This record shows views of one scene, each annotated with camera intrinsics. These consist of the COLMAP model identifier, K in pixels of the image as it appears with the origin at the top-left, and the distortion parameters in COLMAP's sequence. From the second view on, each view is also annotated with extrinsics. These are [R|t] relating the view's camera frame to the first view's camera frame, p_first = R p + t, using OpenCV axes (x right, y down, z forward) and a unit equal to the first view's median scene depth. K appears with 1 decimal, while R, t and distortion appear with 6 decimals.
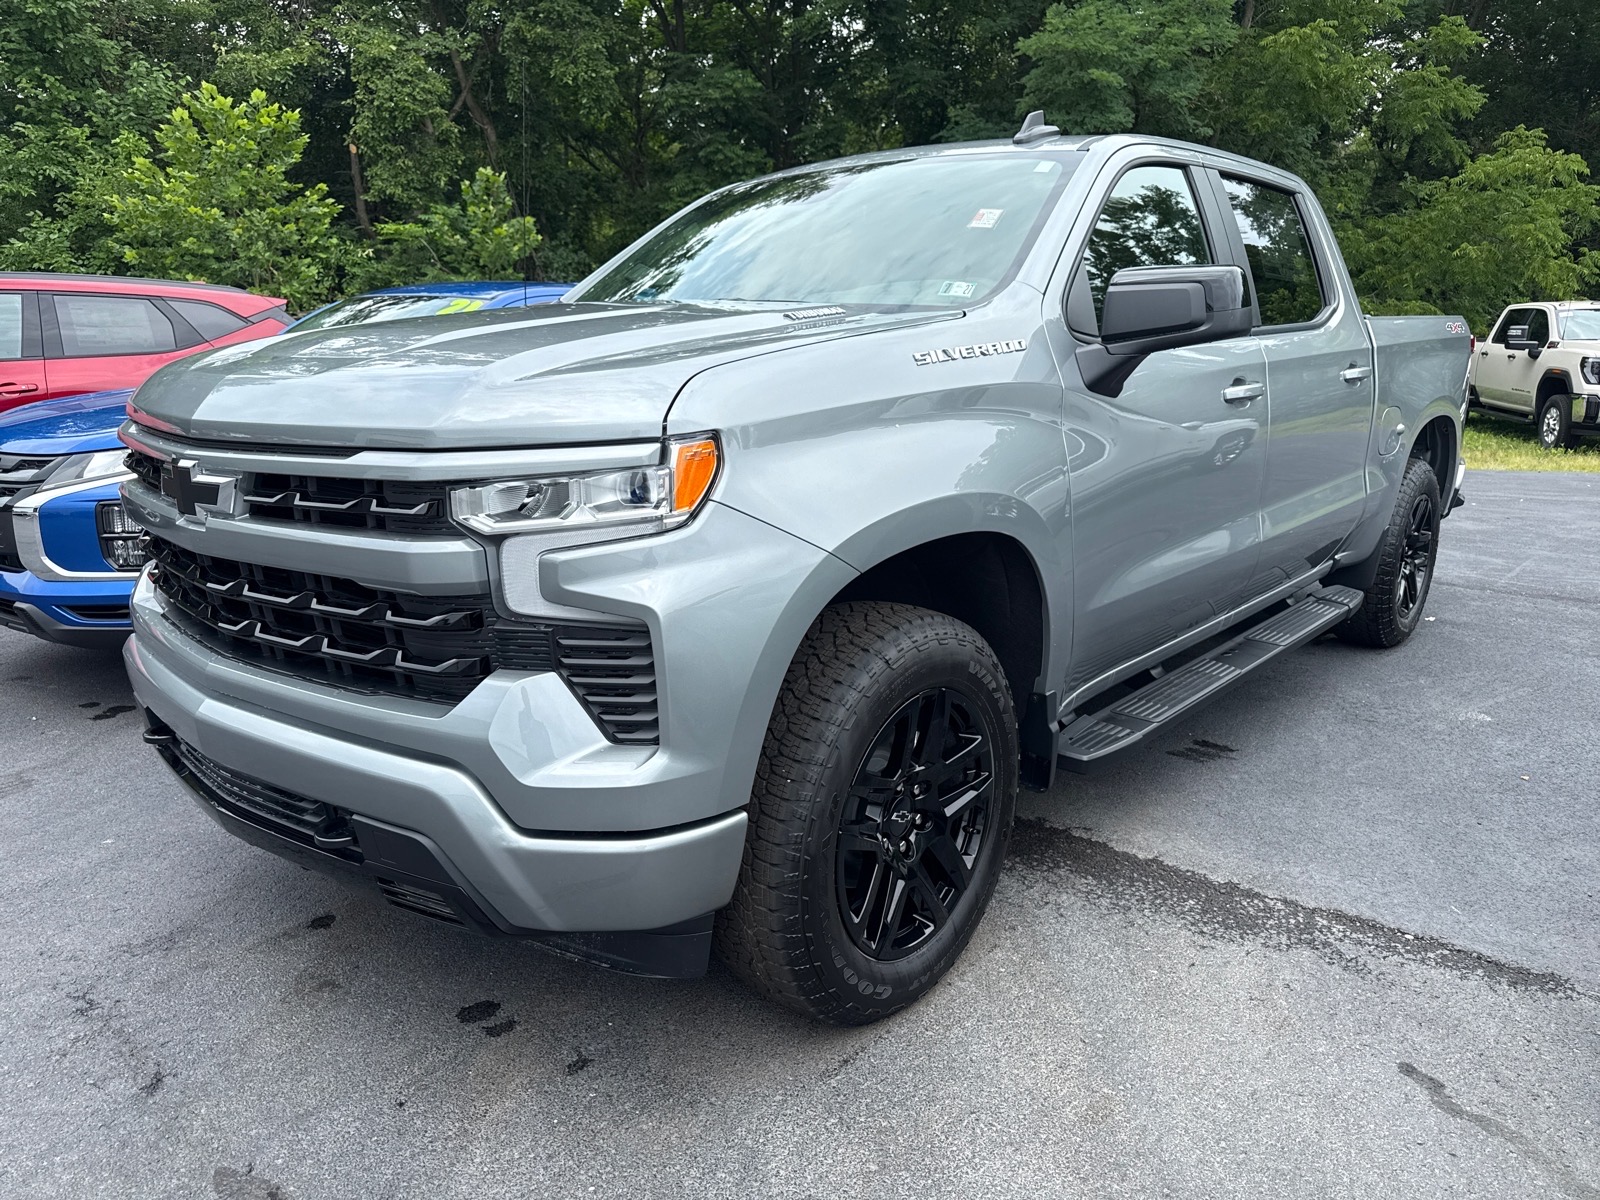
lens RADIAL K [[1151.9, 0, 800.0], [0, 1151.9, 600.0], [0, 0, 1]] dist [0.000945, -0.004482]
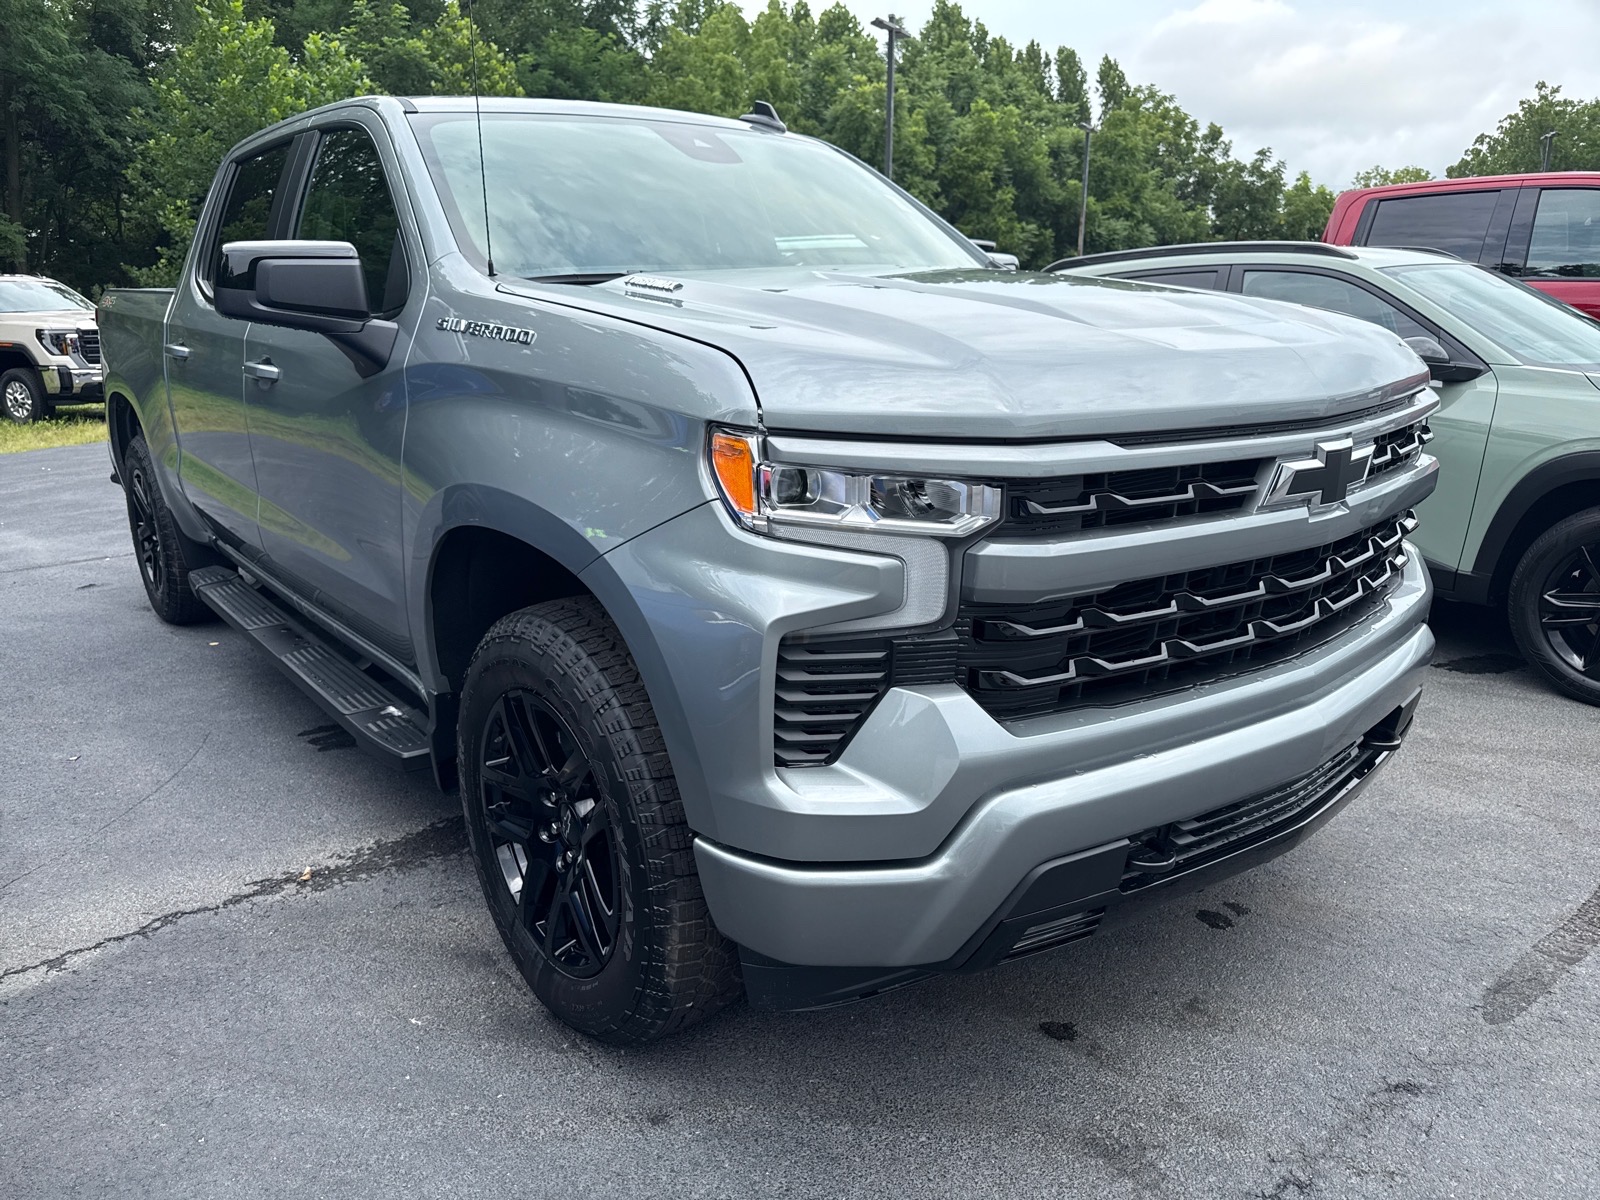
lens RADIAL K [[1162.3, 0, 790.9], [0, 1162.3, 601.2], [0, 0, 1]] dist [0.010166, -0.007510]
pose [[0.166339, -0.256163, 0.952214, -1.365319], [0.237325, 0.947682, 0.213486, -0.271525], [-0.957083, 0.190473, 0.218431, 1.117567]]
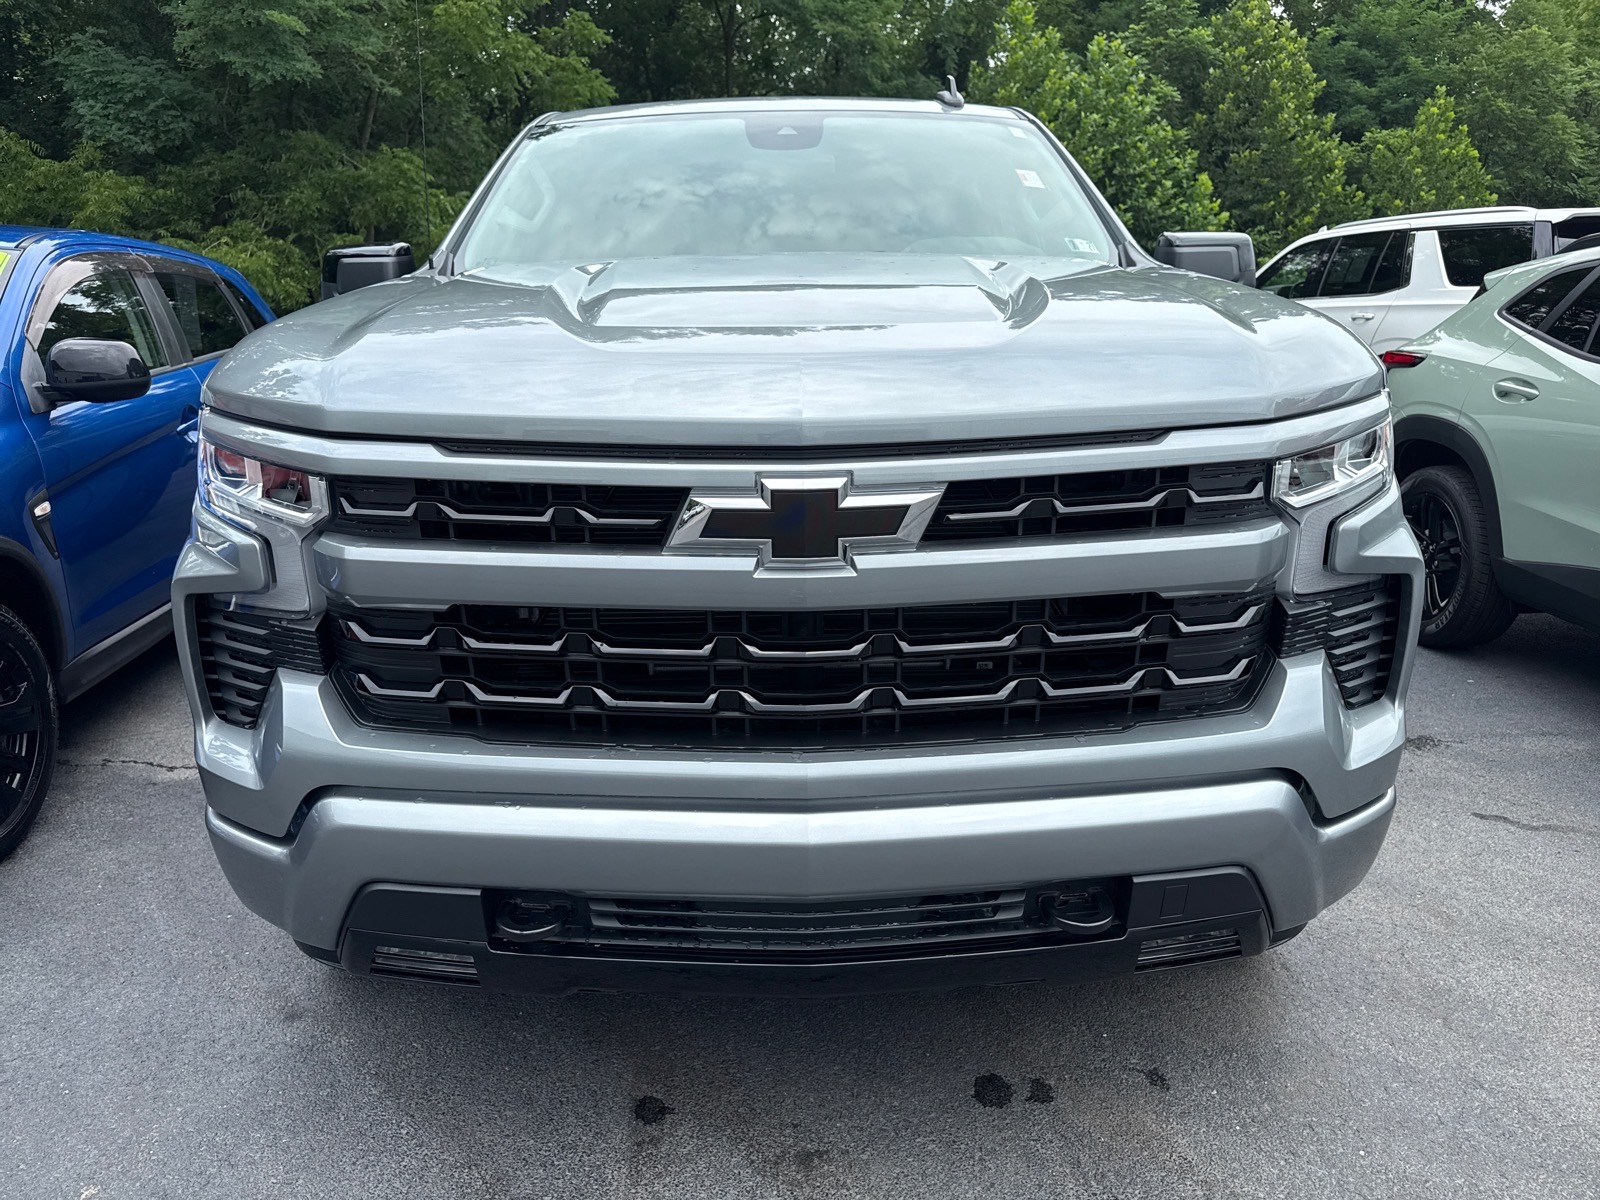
lens RADIAL K [[1162.3, 0, 790.9], [0, 1162.3, 601.2], [0, 0, 1]] dist [0.010166, -0.007510]
pose [[0.741716, -0.178874, 0.646423, -0.909154], [0.163330, 0.982939, 0.084585, -0.100286], [-0.650524, 0.042842, 0.758276, 0.438329]]
